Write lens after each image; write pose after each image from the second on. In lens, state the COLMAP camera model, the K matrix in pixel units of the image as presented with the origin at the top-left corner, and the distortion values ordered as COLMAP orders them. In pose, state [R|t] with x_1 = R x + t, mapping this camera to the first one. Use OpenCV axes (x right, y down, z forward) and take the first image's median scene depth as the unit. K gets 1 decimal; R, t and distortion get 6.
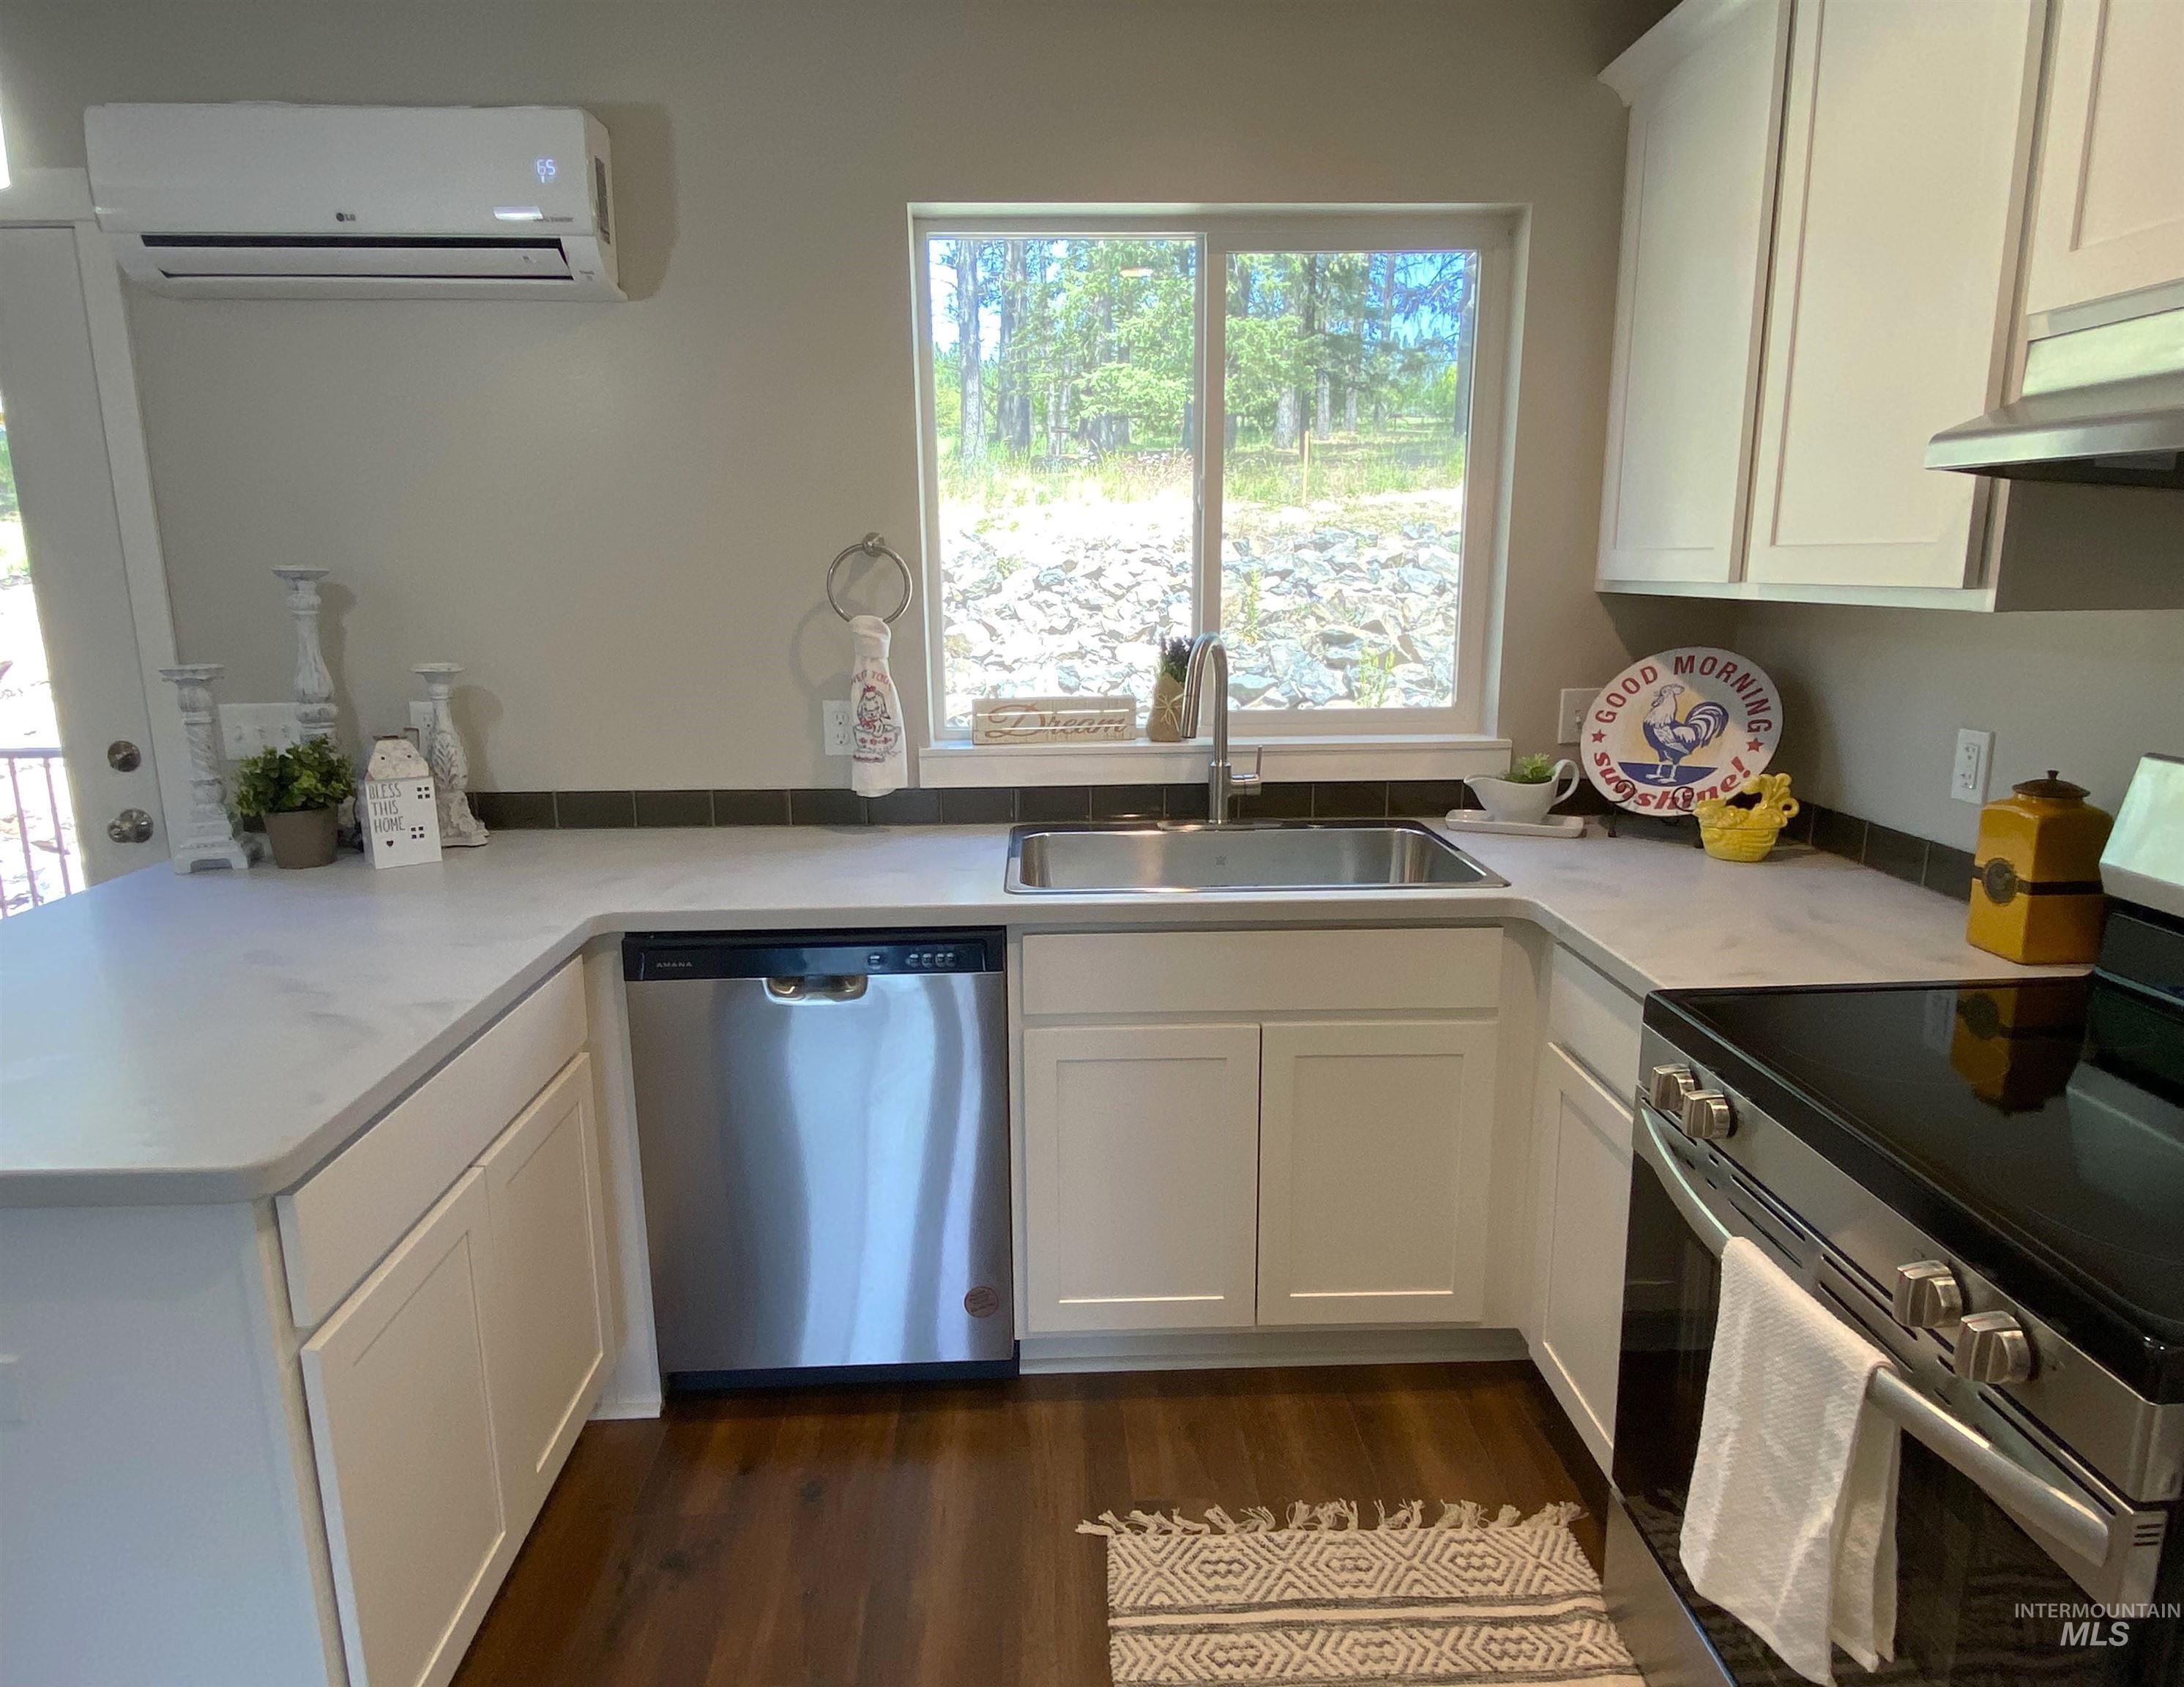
lens RADIAL K [[1289.2, 0, 1080.6], [0, 1289.2, 831.0], [0, 0, 1]] dist [0.004826, -0.008842]
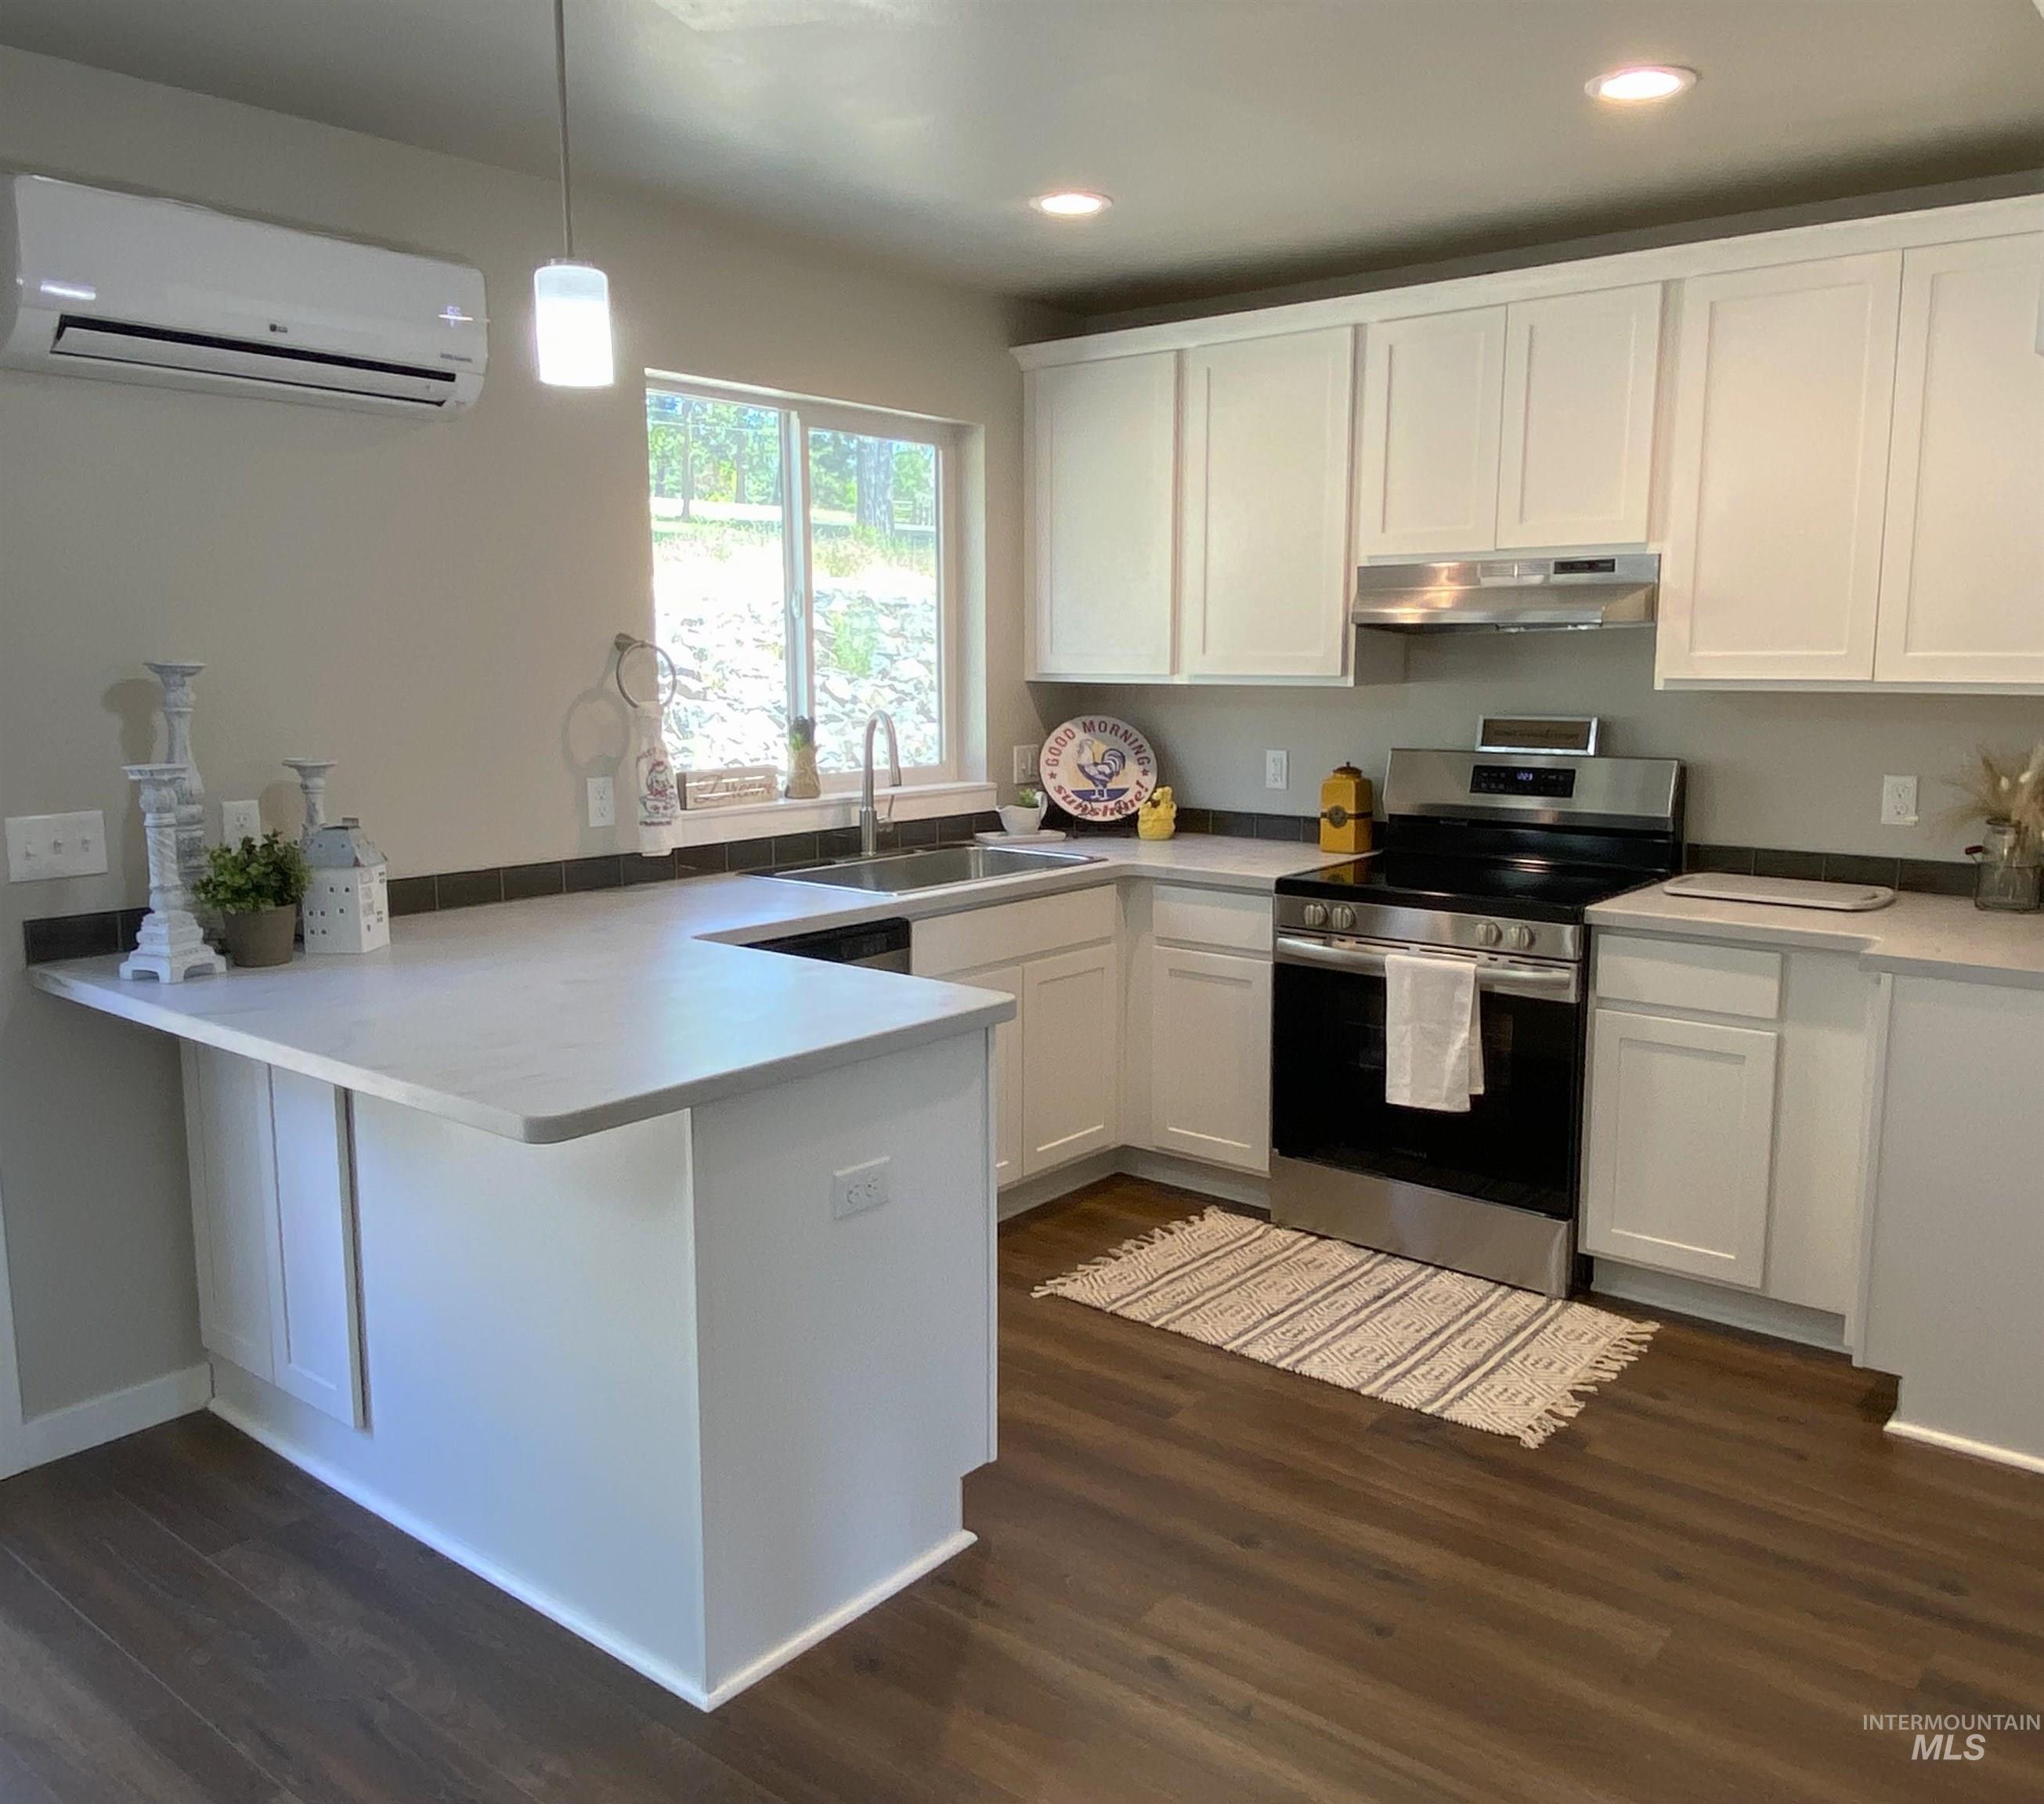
lens RADIAL K [[1646.5, 0, 1024.9], [0, 1646.5, 906.2], [0, 0, 1]] dist [-0.015198, -0.011760]
pose [[0.656019, -0.106720, 0.747161, -1.127335], [0.147657, 0.988970, 0.011614, 0.053520], [-0.740159, 0.102705, 0.664542, -0.254432]]
